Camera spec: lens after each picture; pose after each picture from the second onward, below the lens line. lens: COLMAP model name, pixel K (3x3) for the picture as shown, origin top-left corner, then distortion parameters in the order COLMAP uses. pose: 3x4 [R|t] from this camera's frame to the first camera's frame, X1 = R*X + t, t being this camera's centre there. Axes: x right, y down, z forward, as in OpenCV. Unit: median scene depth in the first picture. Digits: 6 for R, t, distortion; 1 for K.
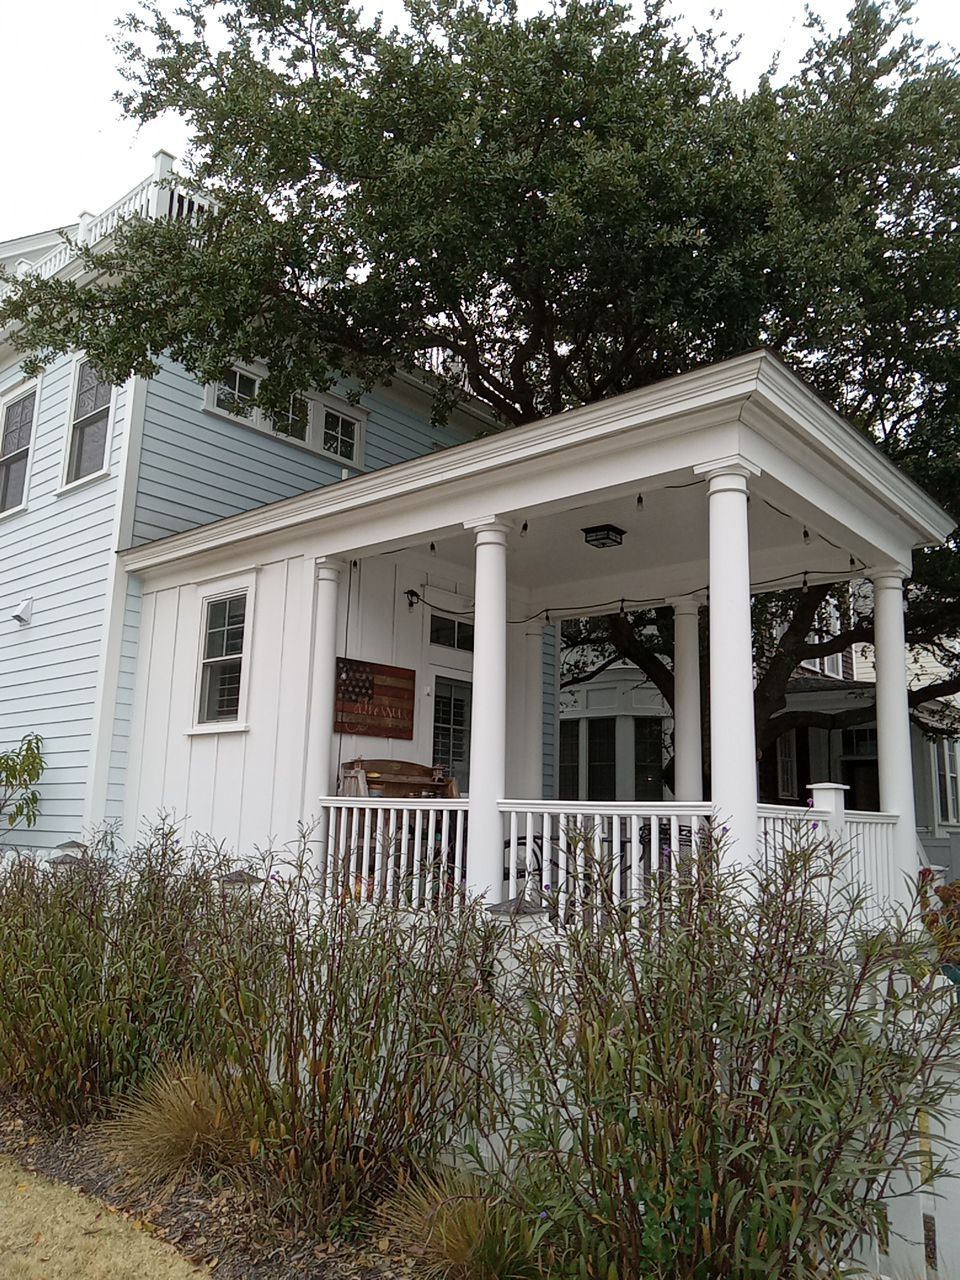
lens RADIAL K [[955.7, 0, 480.0], [0, 955.7, 640.0], [0, 0, 1]] dist [0.002255, -0.008606]
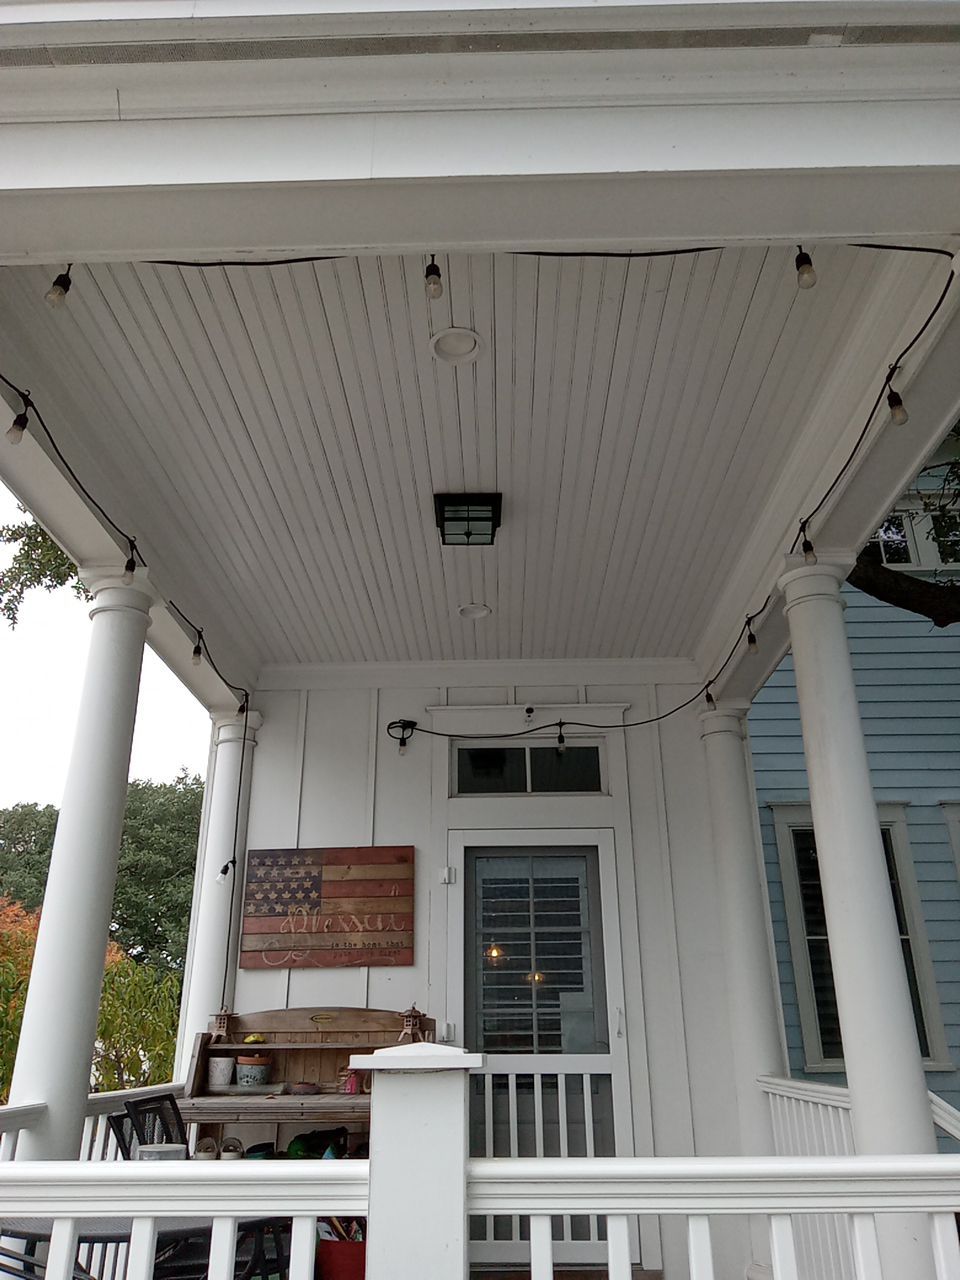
lens RADIAL K [[955.7, 0, 480.0], [0, 955.7, 640.0], [0, 0, 1]] dist [0.002255, -0.008606]
pose [[0.628227, -0.330473, -0.704357, 0.455376], [0.168216, 0.941589, -0.291743, 0.097937], [0.759628, 0.064797, 0.647122, 0.657275]]
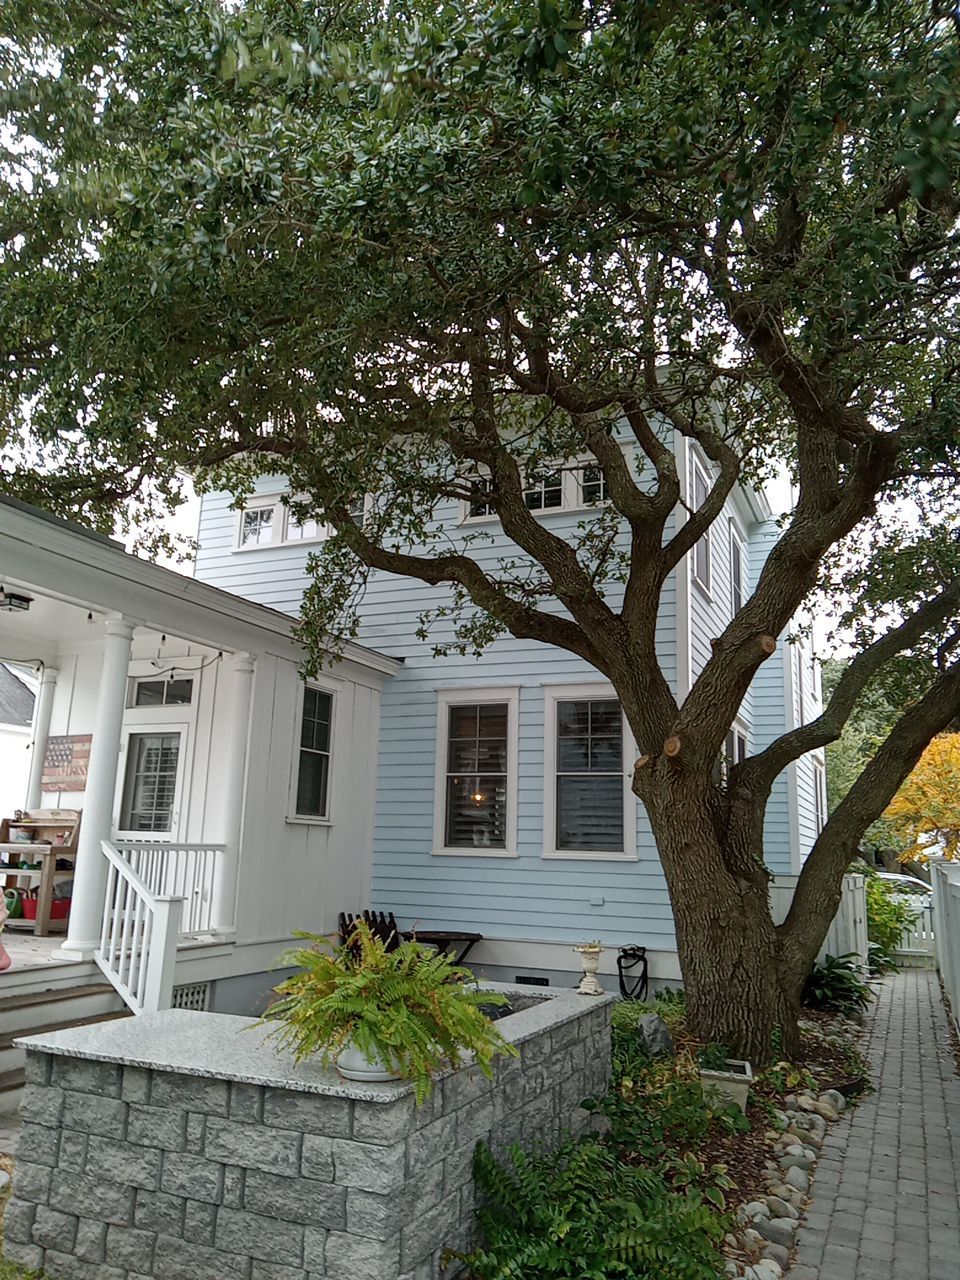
lens RADIAL K [[955.7, 0, 480.0], [0, 955.7, 640.0], [0, 0, 1]] dist [0.002255, -0.008606]
pose [[0.291038, -0.233975, -0.927660, 1.298002], [0.157865, 0.968087, -0.194644, 0.241230], [0.943597, -0.089796, 0.318687, 1.120937]]
